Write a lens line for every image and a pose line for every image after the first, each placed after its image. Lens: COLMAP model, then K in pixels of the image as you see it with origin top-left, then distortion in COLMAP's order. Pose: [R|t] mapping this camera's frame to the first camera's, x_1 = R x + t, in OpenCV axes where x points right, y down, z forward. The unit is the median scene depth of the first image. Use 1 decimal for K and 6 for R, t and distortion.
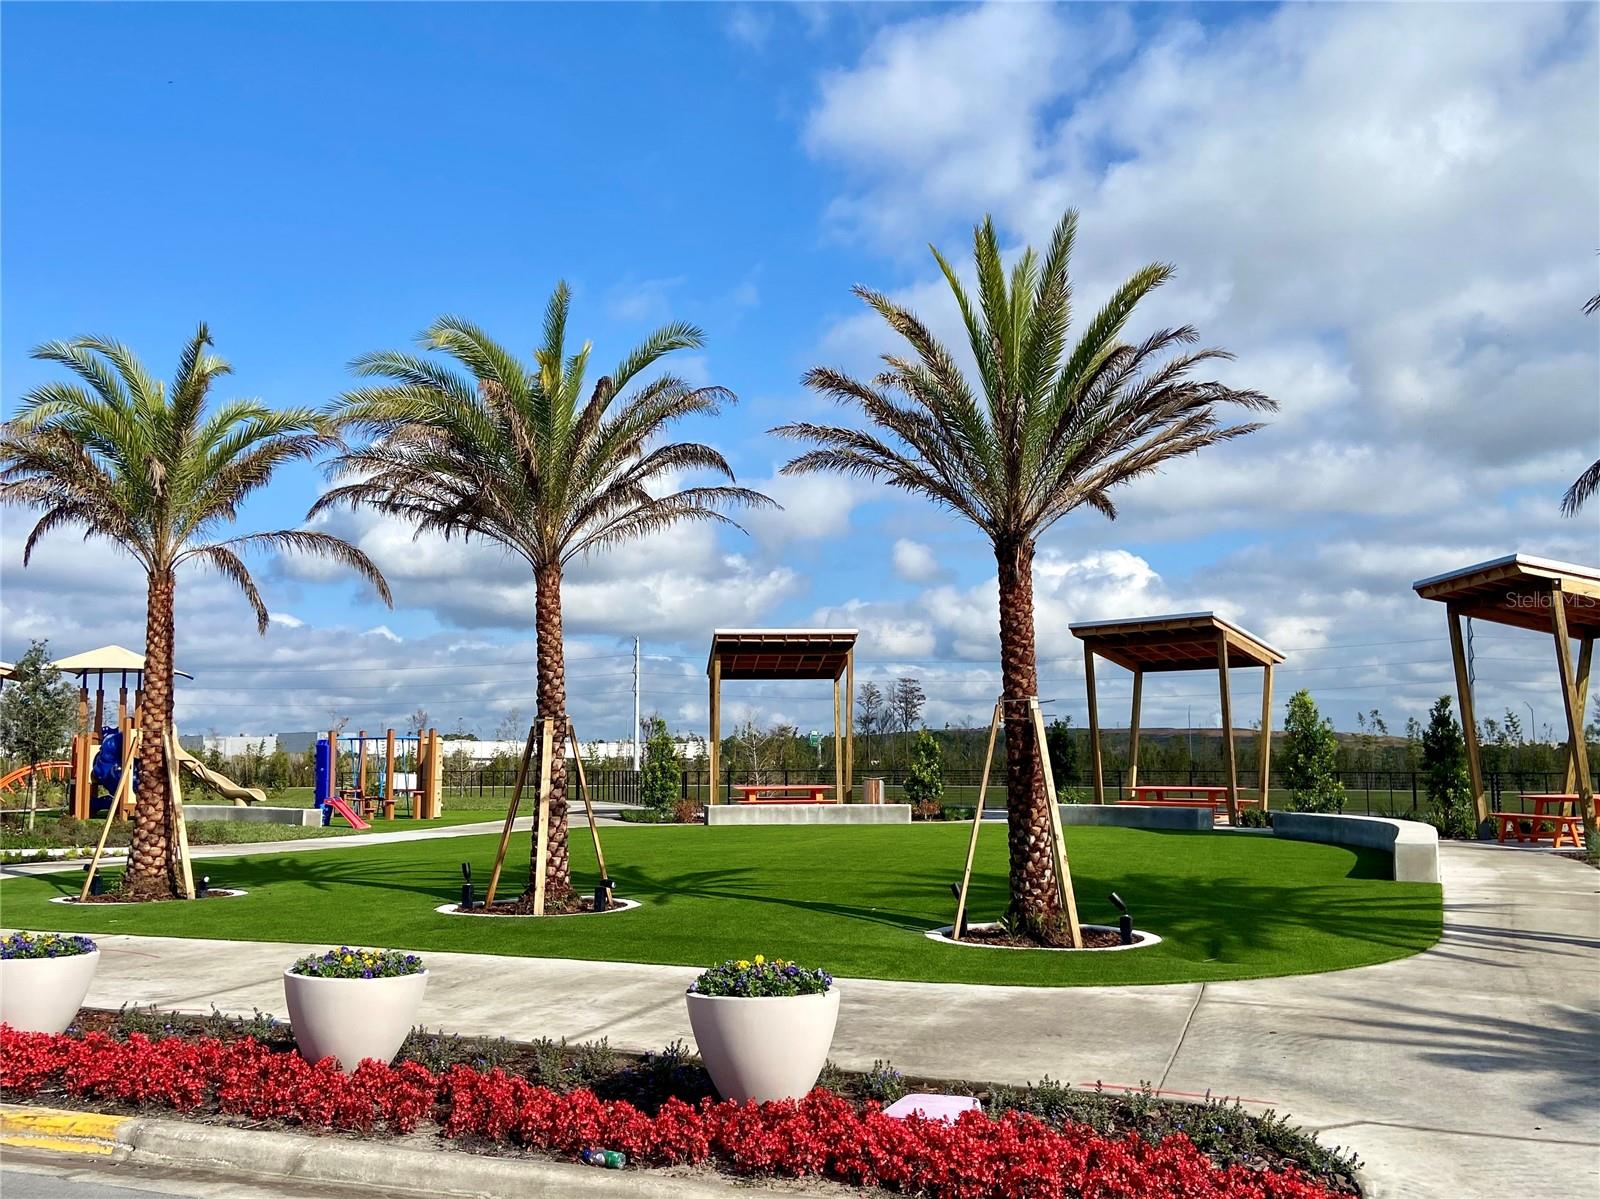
lens RADIAL K [[1215.2, 0, 801.1], [0, 1215.2, 600.2], [0, 0, 1]] dist [0.003541, -0.001009]
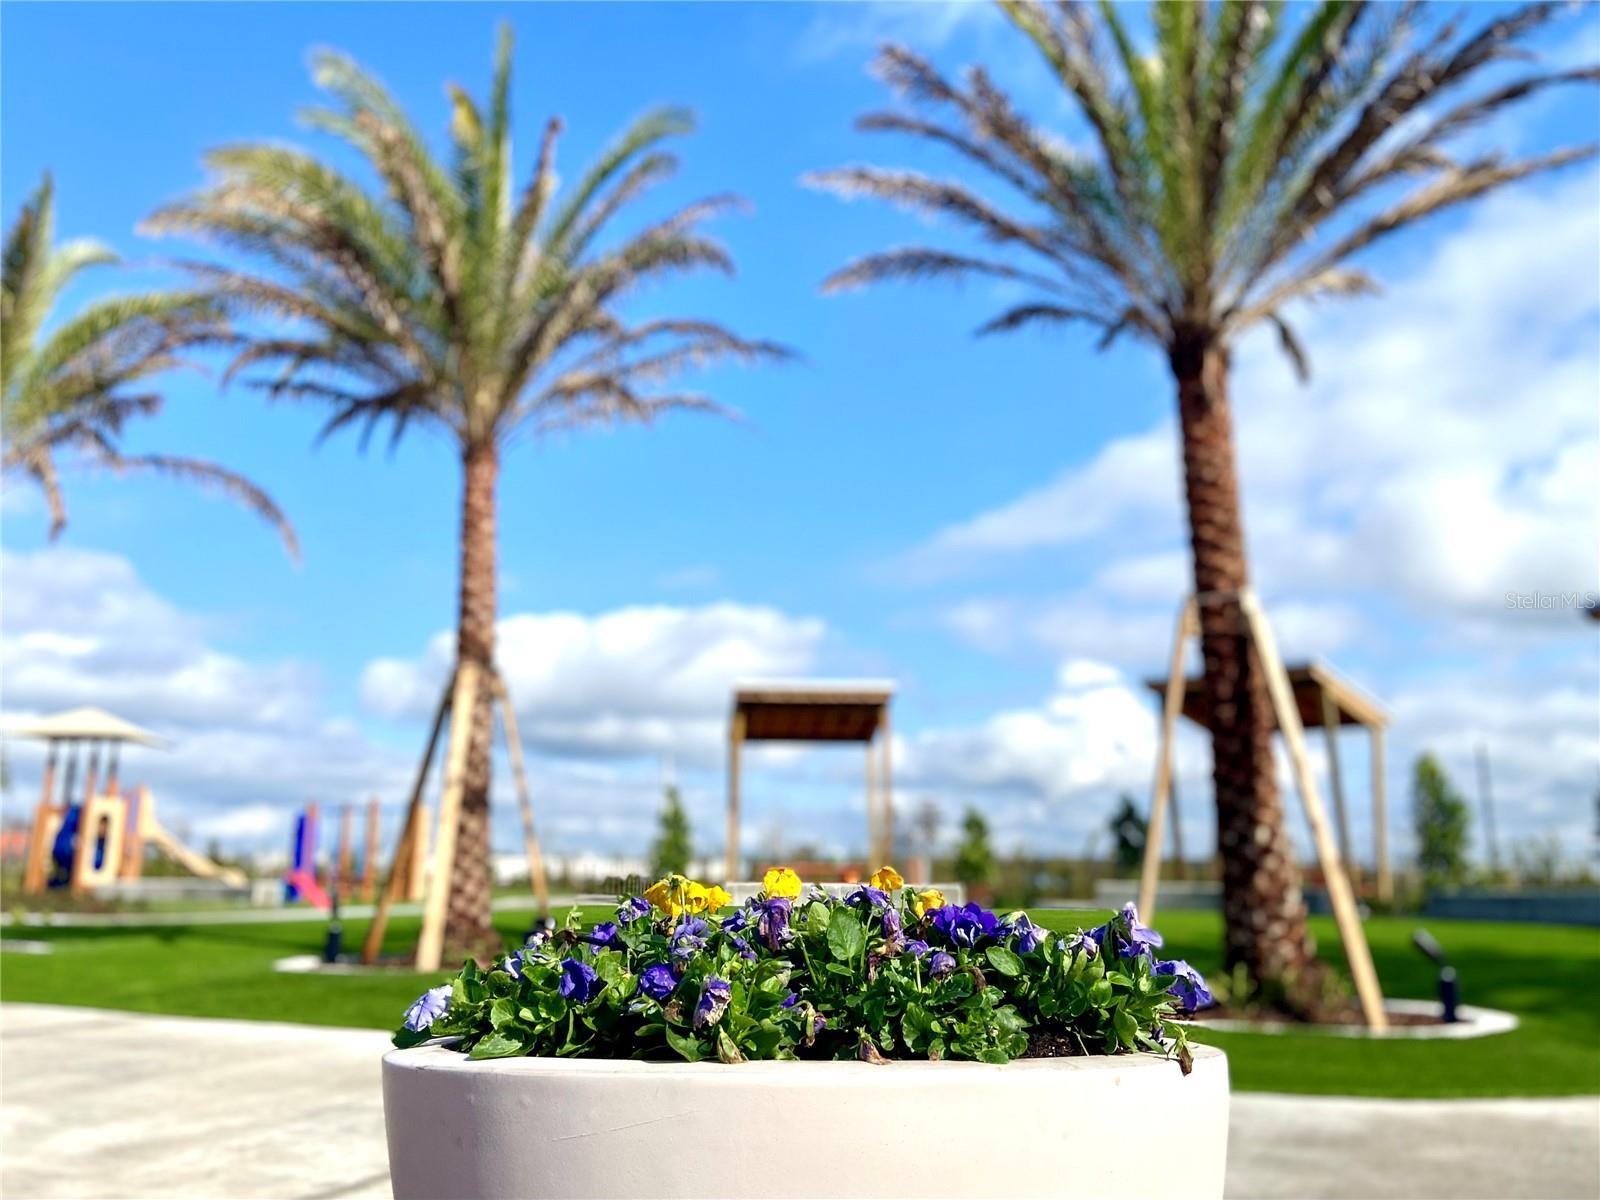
lens RADIAL K [[1215.2, 0, 772.0], [0, 1215.2, 550.7], [0, 0, 1]] dist [0.003541, -0.001009]
pose [[0.998906, -0.005488, -0.046435, -0.011347], [-0.000329, 0.992241, -0.124333, 0.114199], [0.046757, 0.124212, 0.991153, 0.340956]]
